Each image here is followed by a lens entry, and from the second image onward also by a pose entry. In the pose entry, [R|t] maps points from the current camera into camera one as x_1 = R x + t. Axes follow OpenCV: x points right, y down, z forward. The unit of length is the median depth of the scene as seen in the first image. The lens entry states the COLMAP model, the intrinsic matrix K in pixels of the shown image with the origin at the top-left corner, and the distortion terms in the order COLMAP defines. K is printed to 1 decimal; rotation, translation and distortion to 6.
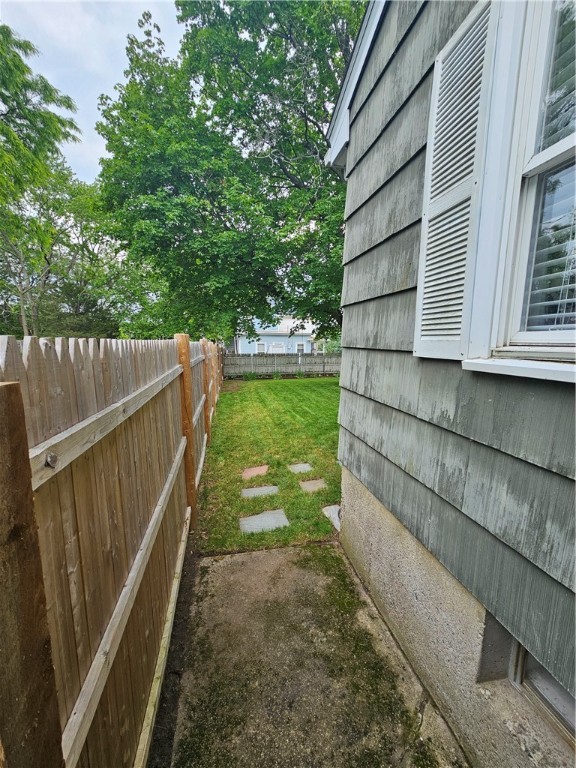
lens RADIAL K [[312.6, 0, 286.9], [0, 312.6, 388.2], [0, 0, 1]] dist [-0.000471, 0.000234]
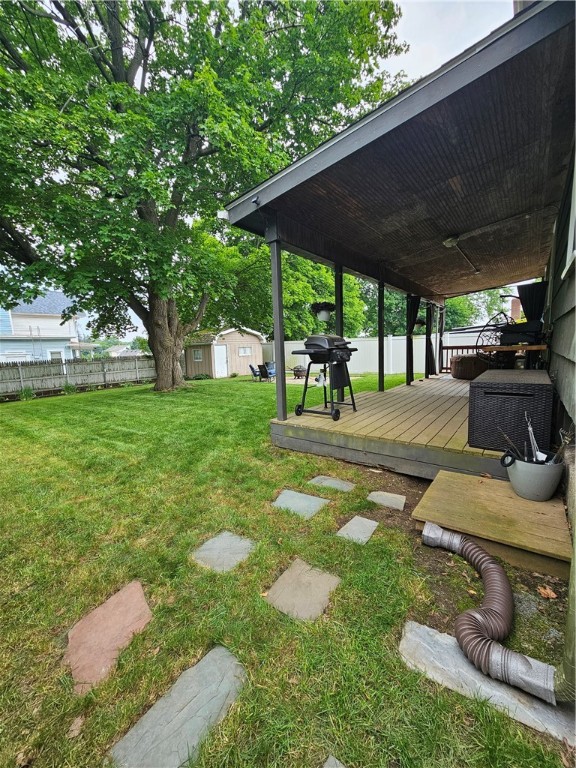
lens RADIAL K [[312.6, 0, 285.6], [0, 312.6, 381.7], [0, 0, 1]] dist [-0.000471, 0.000234]
pose [[0.762368, -0.100869, 0.639234, -0.113833], [0.134090, 0.990963, -0.003549, 0.028053], [-0.633099, 0.088420, 0.769004, 0.465723]]
